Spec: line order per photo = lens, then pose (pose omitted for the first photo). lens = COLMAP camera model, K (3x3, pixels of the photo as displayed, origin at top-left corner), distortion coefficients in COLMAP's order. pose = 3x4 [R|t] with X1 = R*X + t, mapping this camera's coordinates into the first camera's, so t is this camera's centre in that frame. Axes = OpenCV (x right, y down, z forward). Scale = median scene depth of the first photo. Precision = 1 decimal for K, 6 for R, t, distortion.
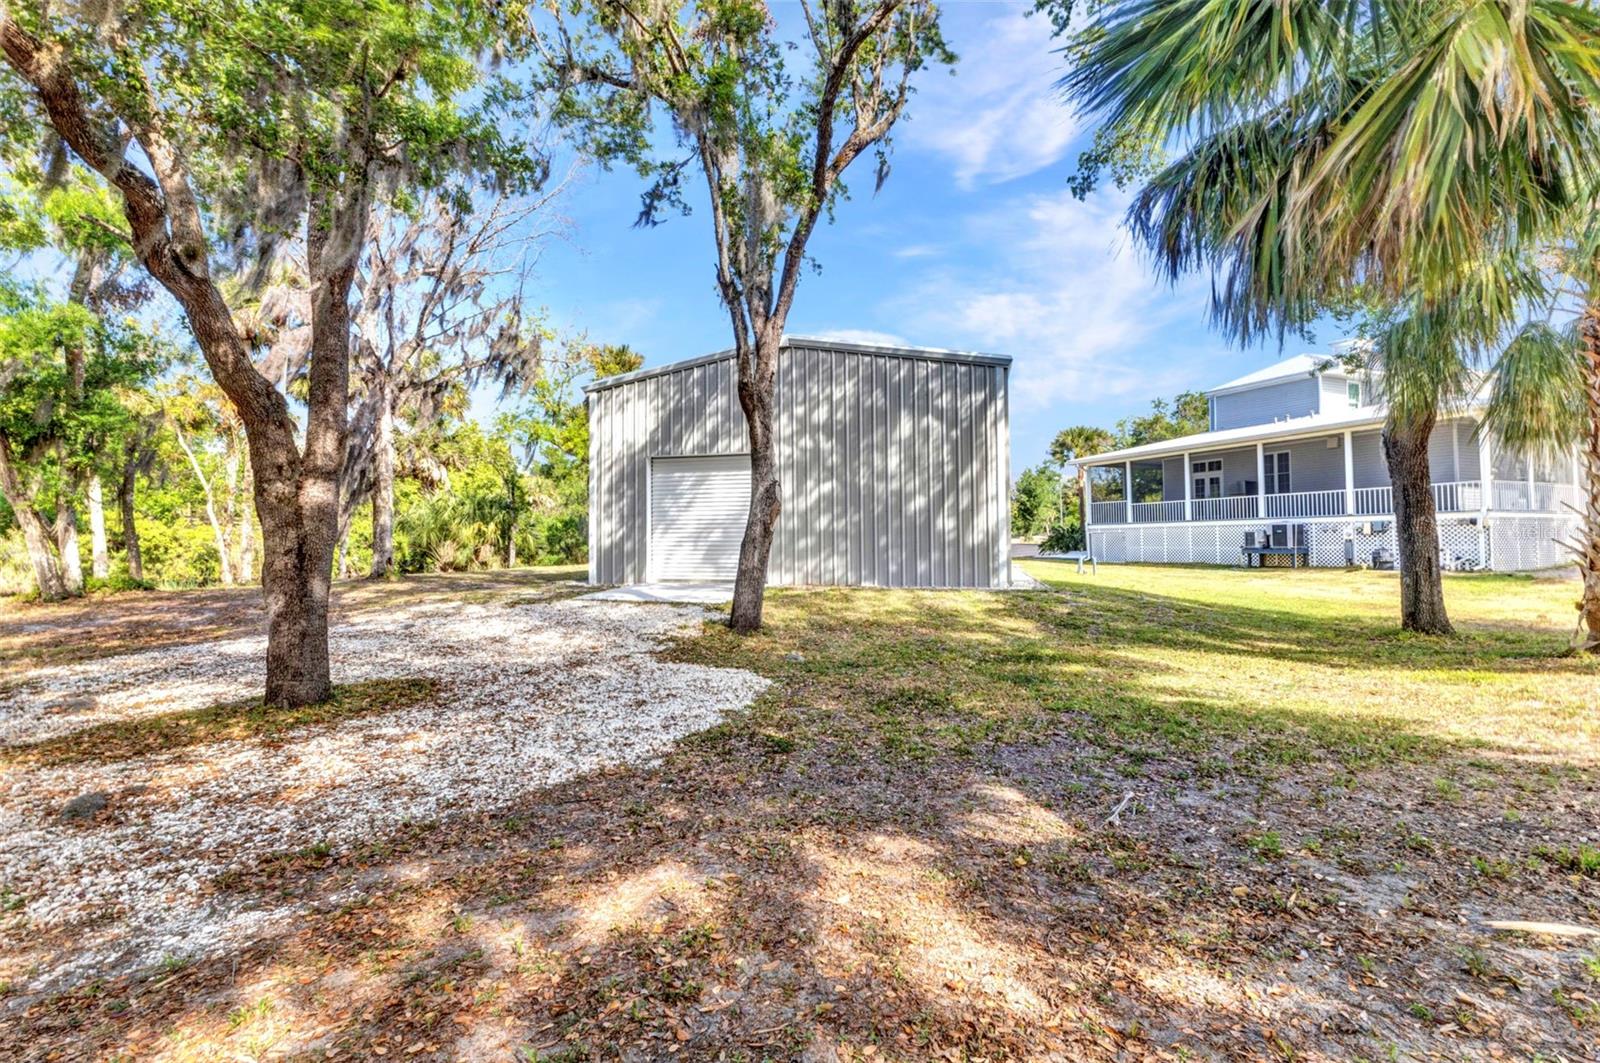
lens RADIAL K [[696.1, 0, 800.0], [0, 696.1, 531.5], [0, 0, 1]] dist [0.000666, 0.000282]
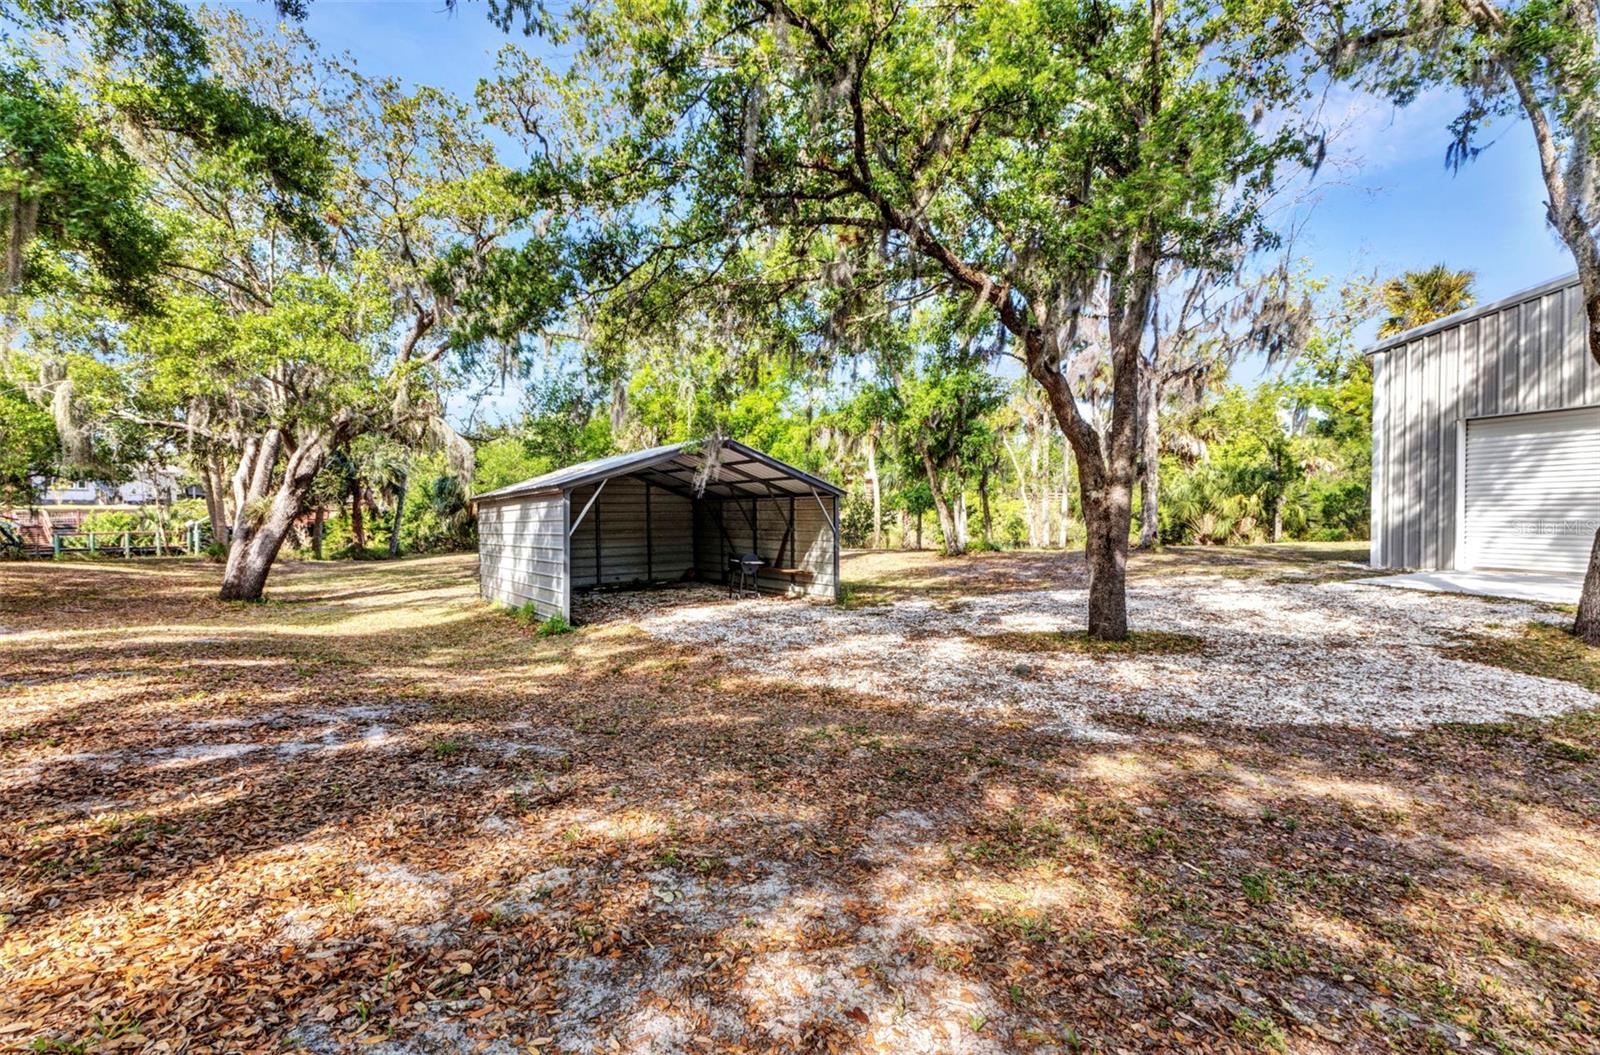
lens RADIAL K [[678.9, 0, 800.0], [0, 678.9, 527.5], [0, 0, 1]] dist [0.004223, -0.000067]
pose [[0.535048, 0.017239, -0.844646, 0.072942], [0.016295, 0.999395, 0.030719, -0.021853], [0.844664, -0.030200, 0.534443, -0.156423]]
